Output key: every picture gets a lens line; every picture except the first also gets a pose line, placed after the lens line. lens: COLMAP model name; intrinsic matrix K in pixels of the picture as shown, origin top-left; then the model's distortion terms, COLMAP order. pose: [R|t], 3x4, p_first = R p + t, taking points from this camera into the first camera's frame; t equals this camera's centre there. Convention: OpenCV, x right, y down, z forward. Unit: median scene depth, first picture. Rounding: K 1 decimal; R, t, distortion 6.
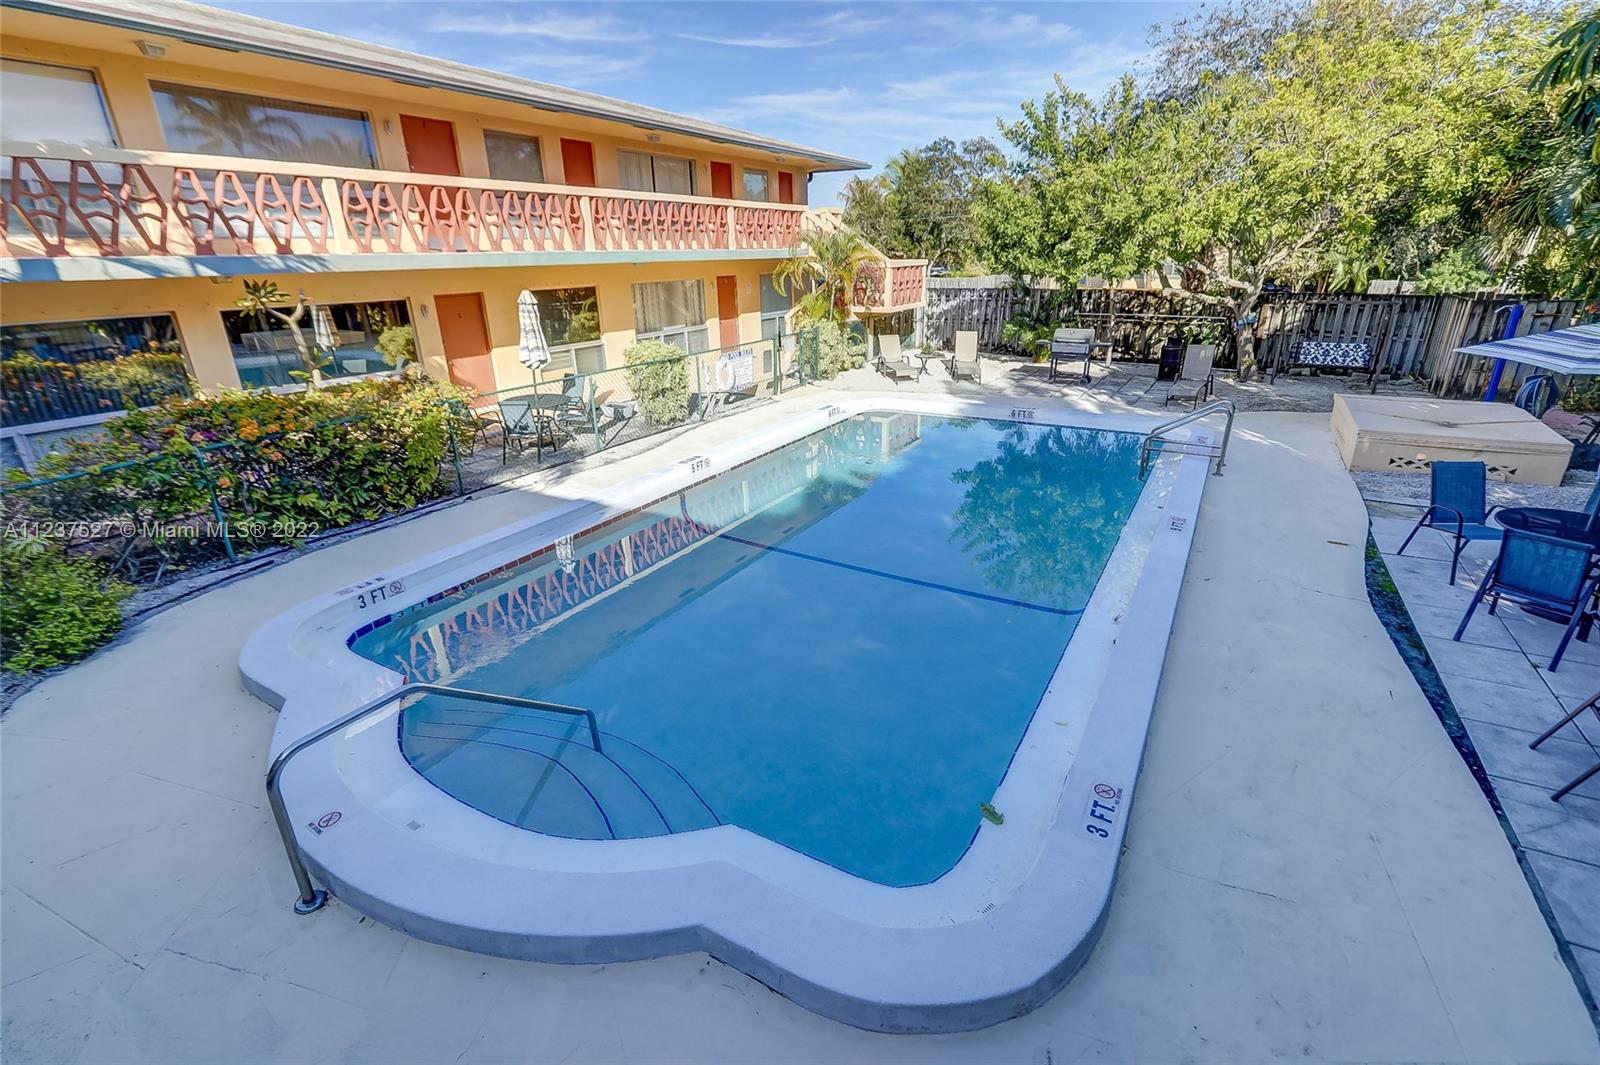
lens RADIAL K [[721.2, 0, 803.4], [0, 721.2, 527.3], [0, 0, 1]] dist [0.000539, 0.000284]
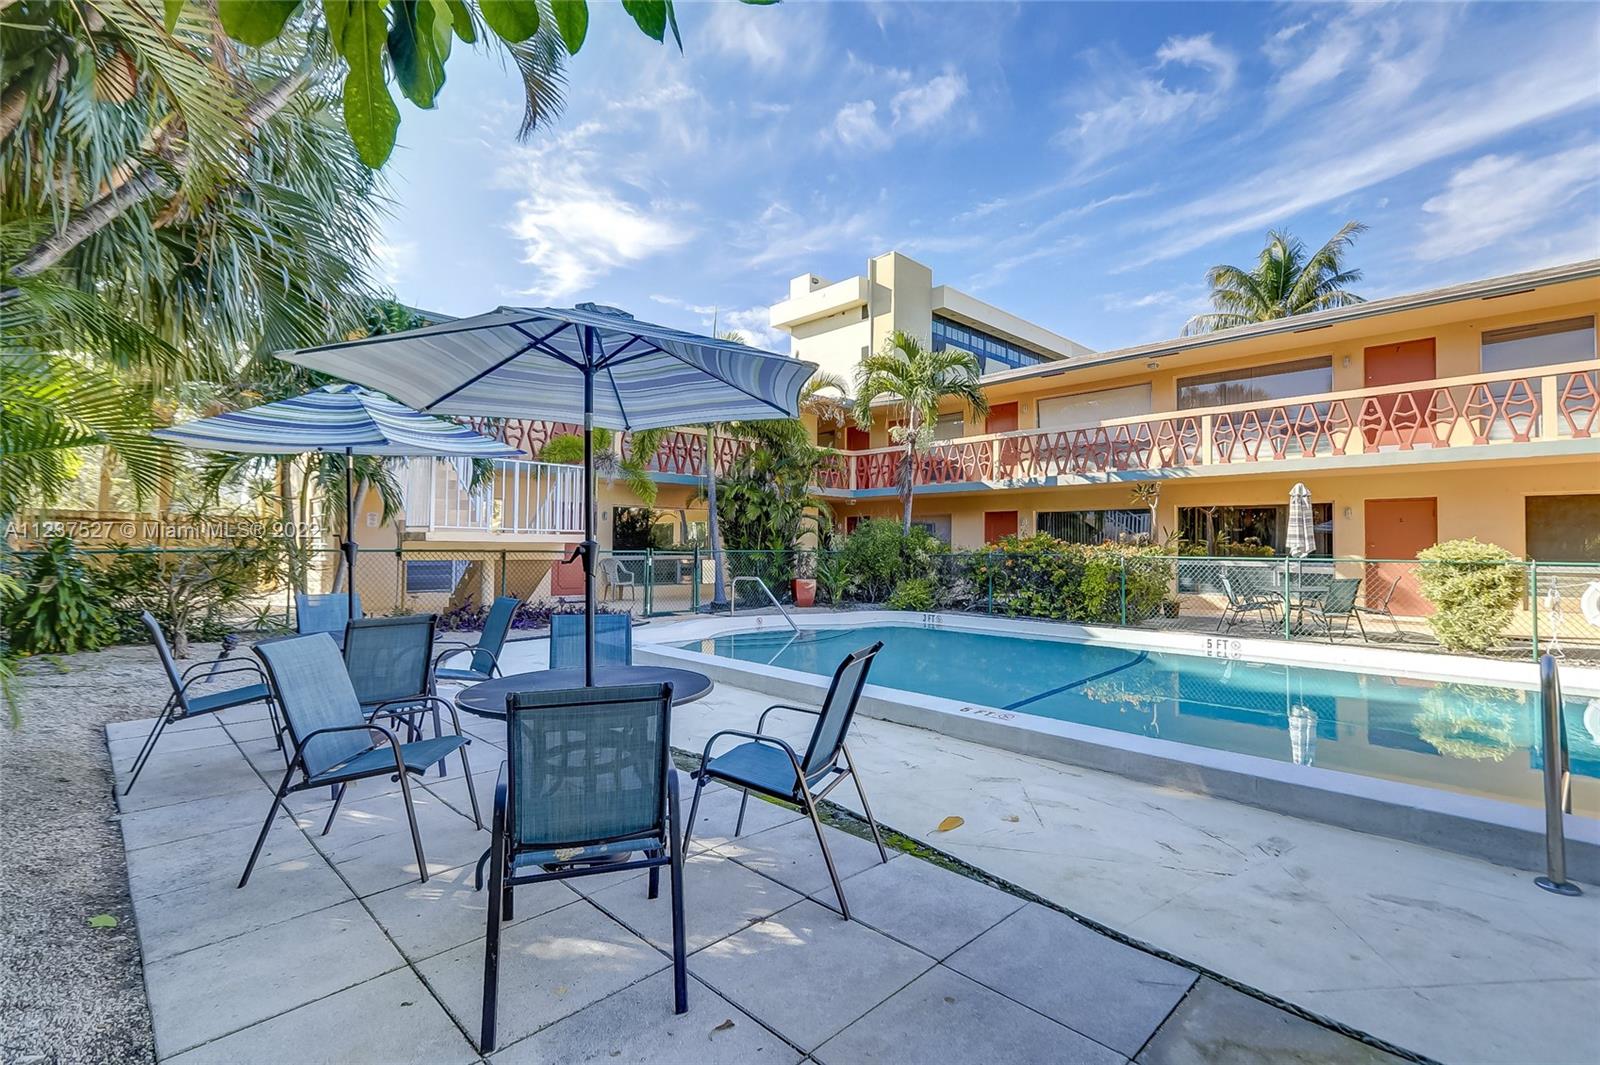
lens RADIAL K [[721.2, 0, 803.4], [0, 721.2, 527.3], [0, 0, 1]] dist [0.000539, 0.000284]
pose [[-0.265361, -0.008911, -0.964108, 0.547144], [-0.342332, 0.935674, 0.085575, -0.072908], [0.901328, 0.352753, -0.251342, 0.419754]]
